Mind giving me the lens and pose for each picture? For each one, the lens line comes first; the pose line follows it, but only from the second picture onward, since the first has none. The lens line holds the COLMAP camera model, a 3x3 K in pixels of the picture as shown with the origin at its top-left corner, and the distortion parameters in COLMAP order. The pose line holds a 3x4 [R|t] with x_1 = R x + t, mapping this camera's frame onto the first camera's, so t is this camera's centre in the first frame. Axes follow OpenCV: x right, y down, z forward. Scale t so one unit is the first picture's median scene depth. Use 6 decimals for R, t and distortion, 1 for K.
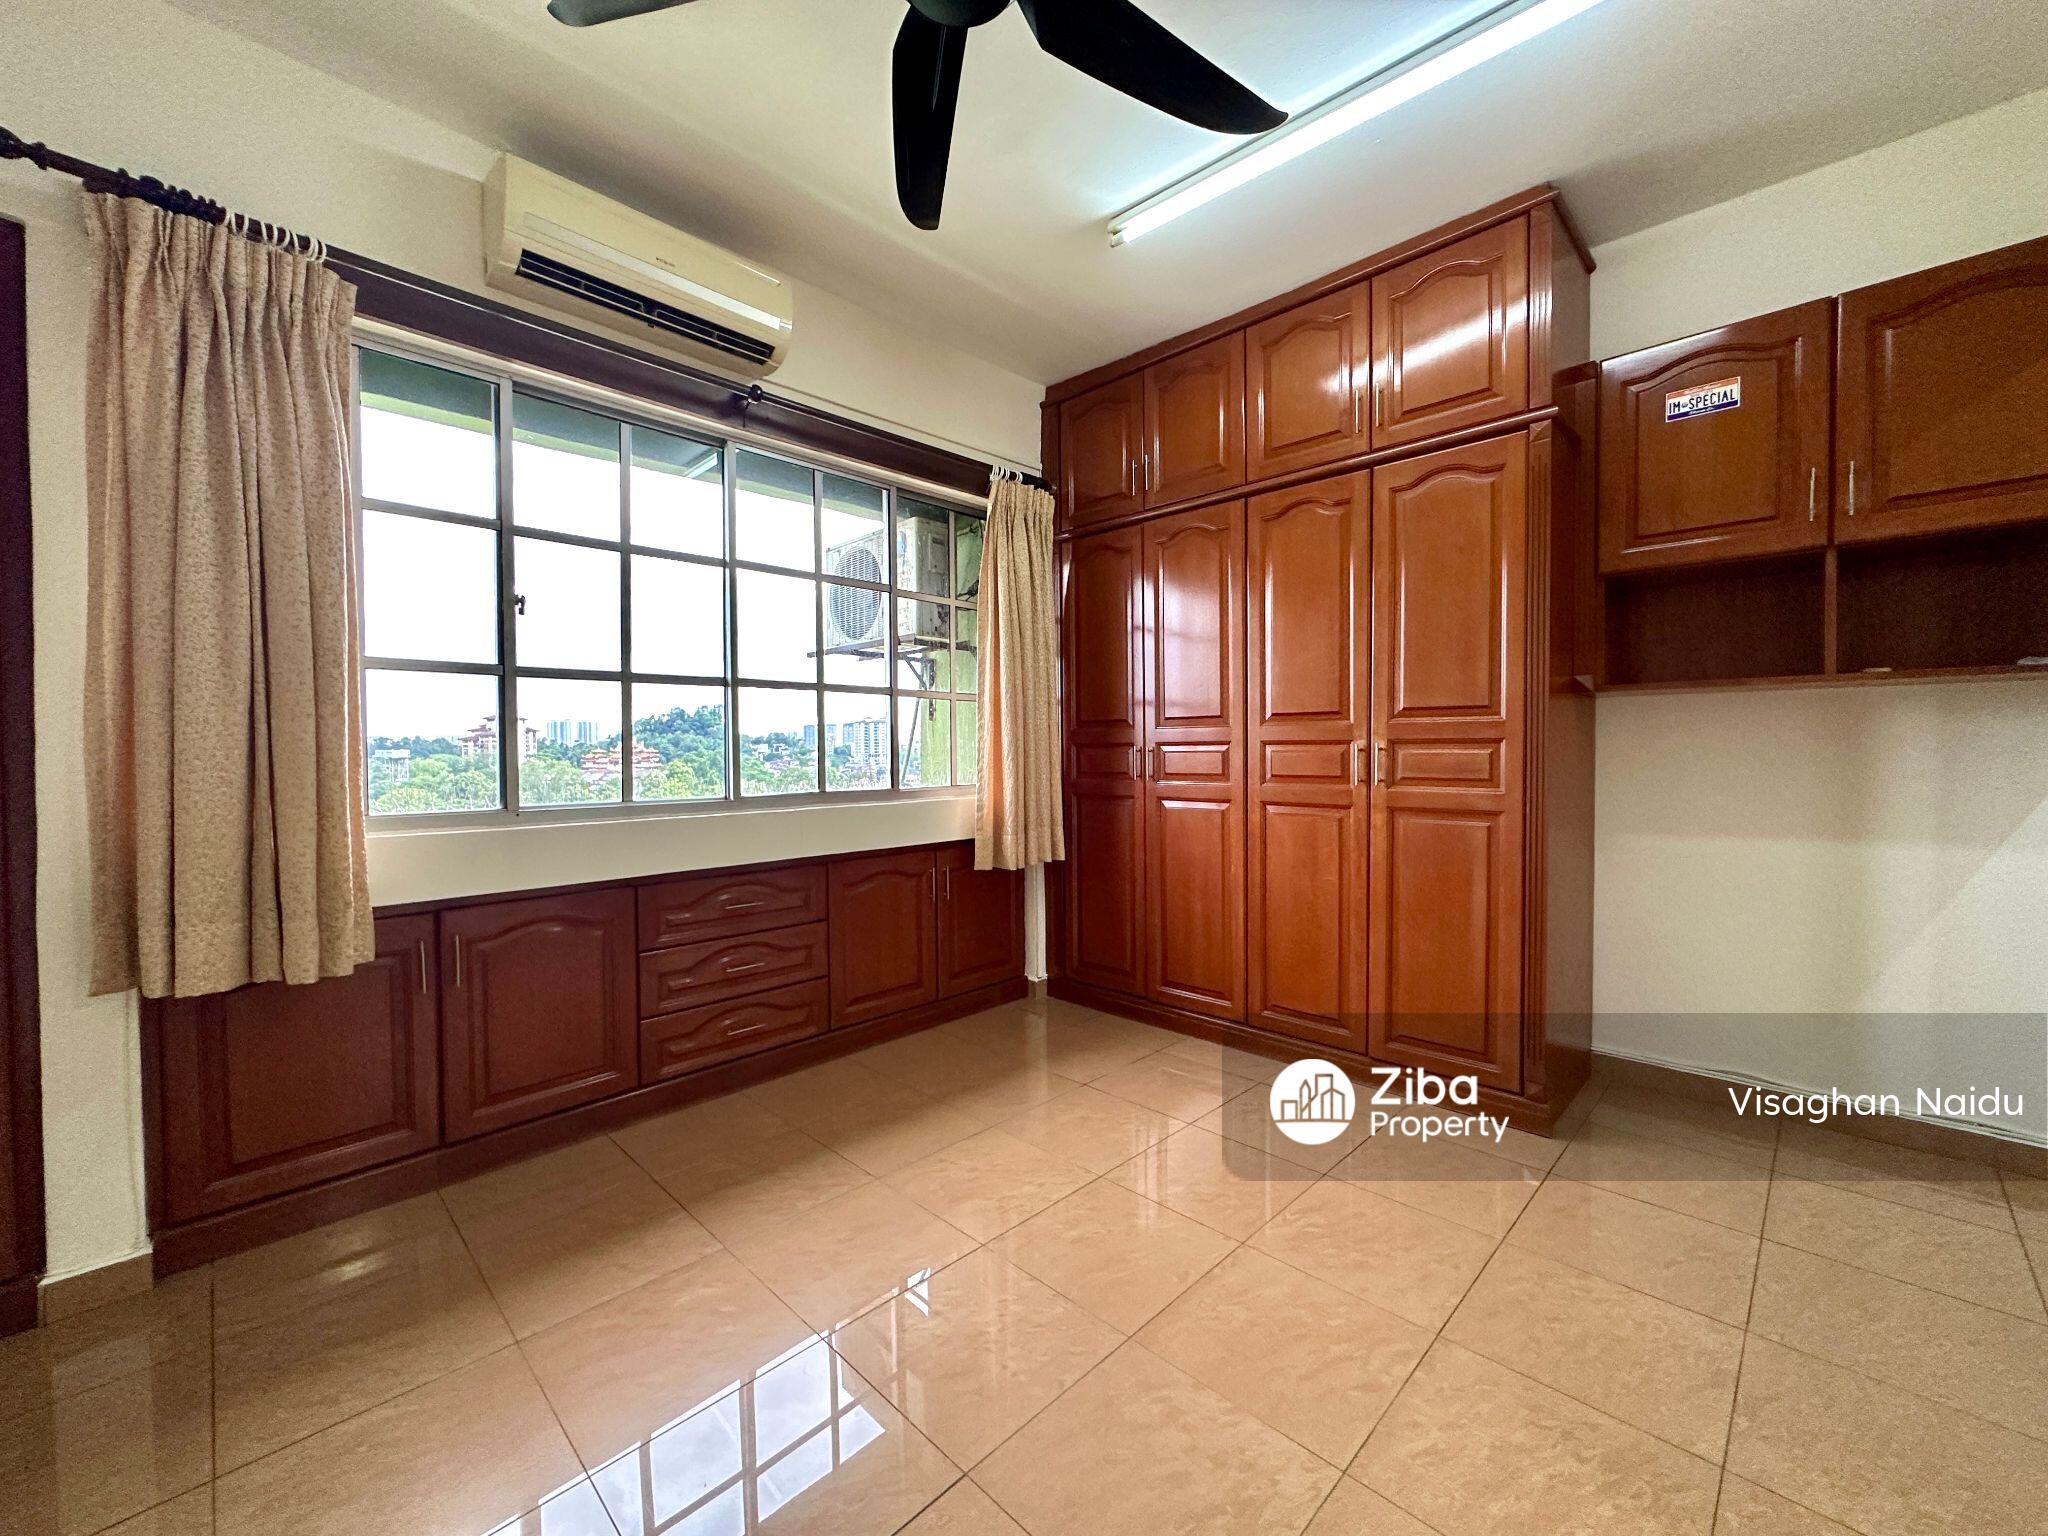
lens RADIAL K [[819.4, 0, 1024.0], [0, 819.4, 768.0], [0, 0, 1]] dist [-0.001719, -0.000088]
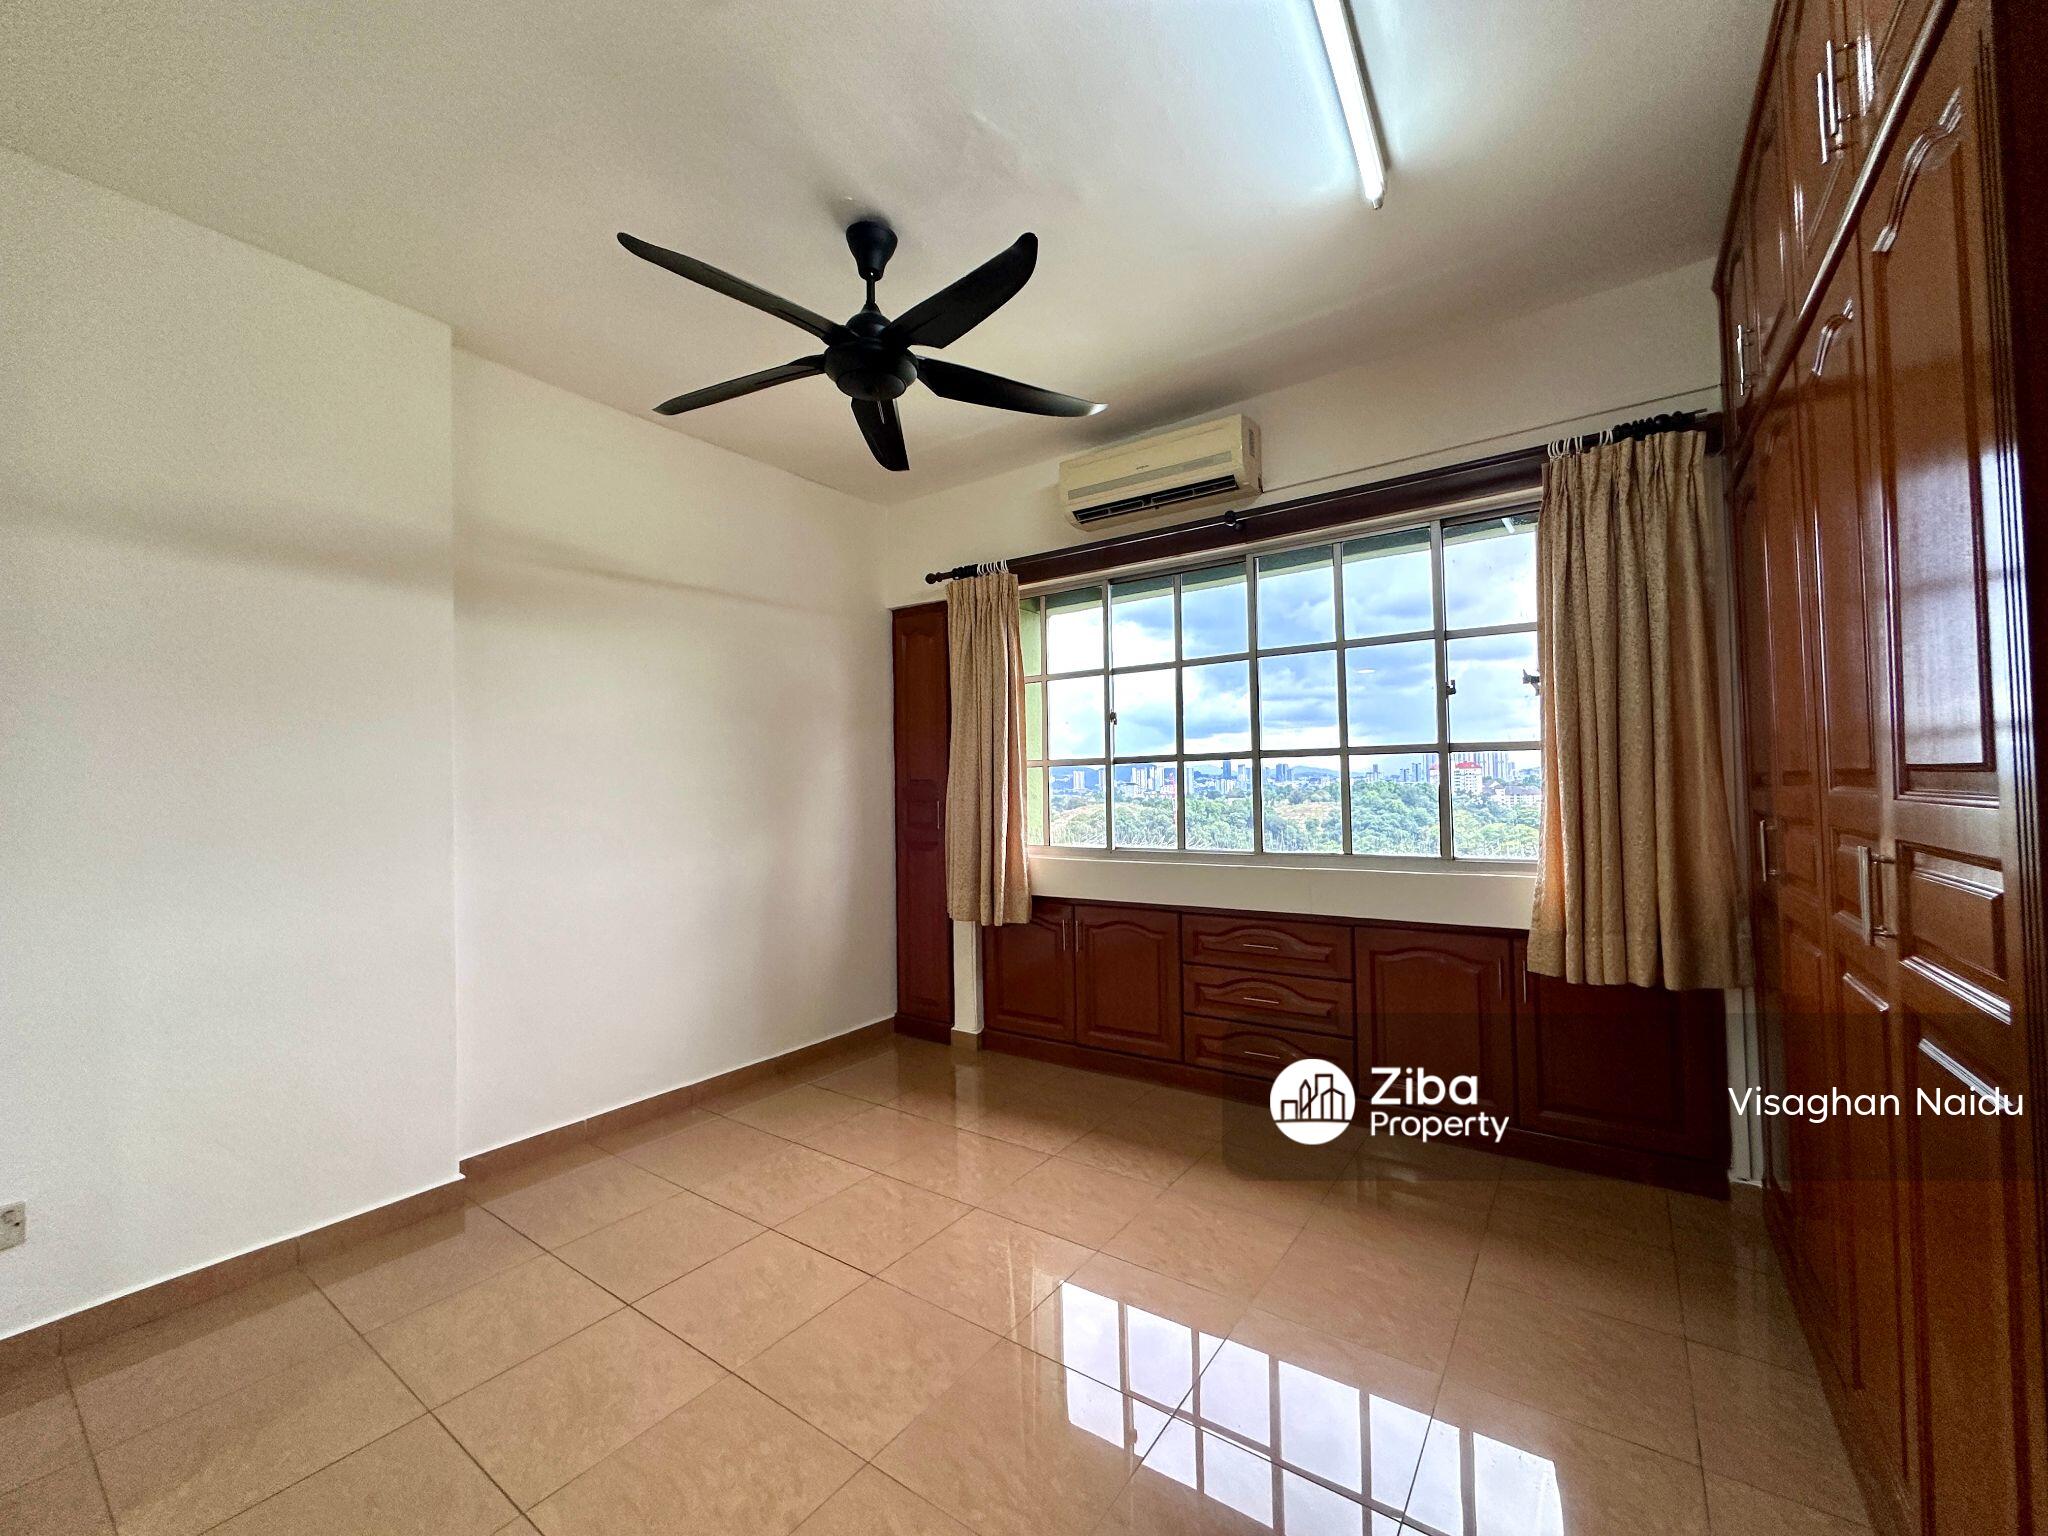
lens RADIAL K [[821.8, 0, 1024.0], [0, 821.8, 768.0], [0, 0, 1]] dist [-0.000458, 0.000055]
pose [[0.171841, -0.021911, -0.984881, 0.901139], [-0.006276, 0.999708, -0.023336, -0.066436], [0.985105, 0.010191, 0.171653, 0.558657]]
